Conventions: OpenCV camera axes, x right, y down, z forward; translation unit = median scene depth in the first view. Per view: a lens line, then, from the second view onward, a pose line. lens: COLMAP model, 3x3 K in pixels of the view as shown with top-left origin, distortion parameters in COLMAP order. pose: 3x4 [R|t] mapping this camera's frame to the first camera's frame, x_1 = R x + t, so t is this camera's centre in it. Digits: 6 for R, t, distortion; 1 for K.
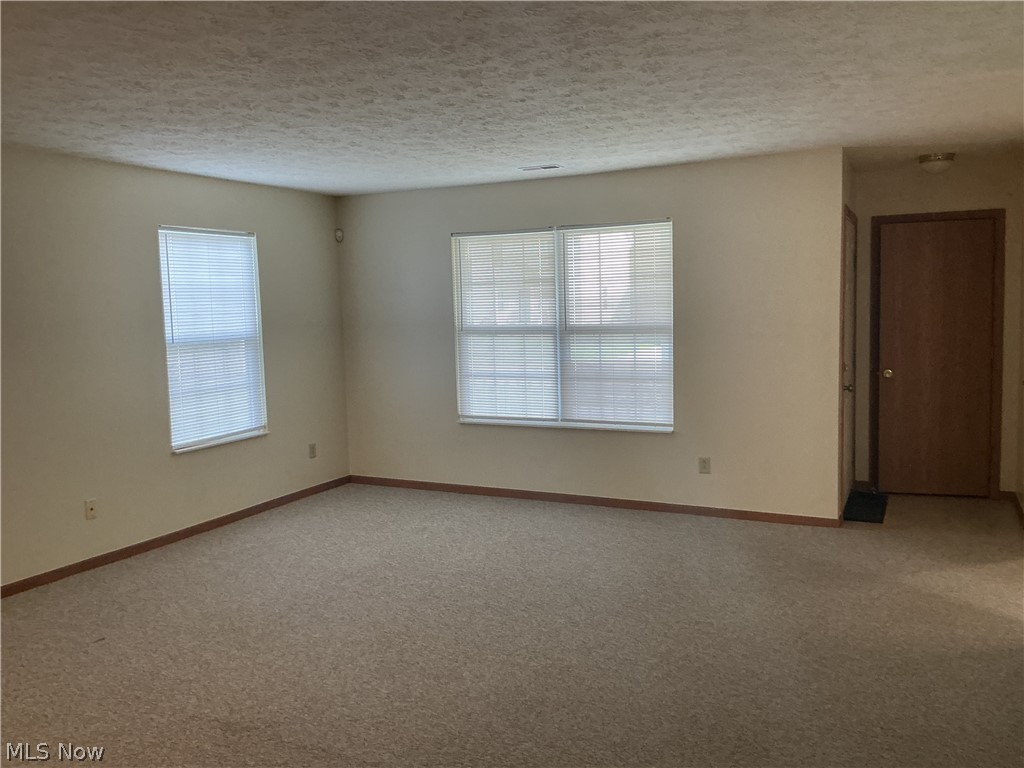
lens RADIAL K [[860.5, 0, 510.2], [0, 860.5, 379.6], [0, 0, 1]] dist [0.103101, -0.195564]
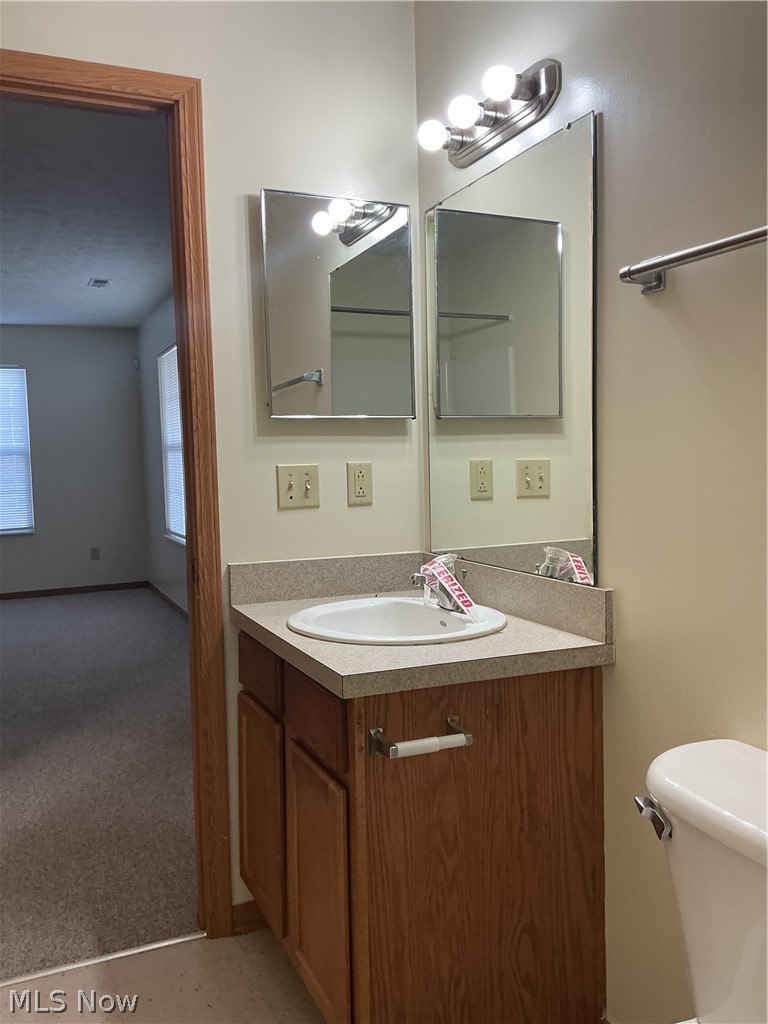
lens RADIAL K [[860.5, 0, 381.9], [0, 860.5, 518.1], [0, 0, 1]] dist [0.103101, -0.195564]
pose [[0.766044, 0.053966, -0.640519, 1.026073], [-0.054184, 0.998344, 0.019312, -0.008742], [0.640500, 0.019912, 0.767700, 0.460637]]
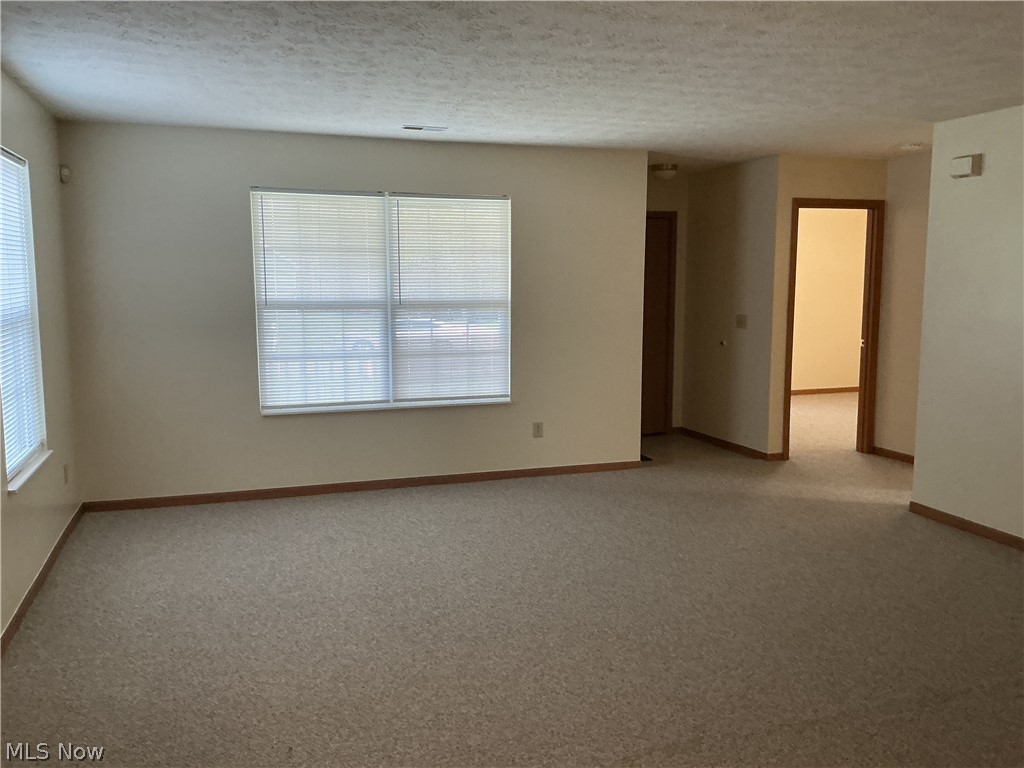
lens RADIAL K [[860.5, 0, 510.2], [0, 860.5, 379.6], [0, 0, 1]] dist [0.103101, -0.195564]
pose [[0.699230, -0.061237, 0.712269, -0.619292], [0.047711, 0.998101, 0.038975, -0.007672], [-0.713303, 0.006731, 0.700823, 0.300829]]
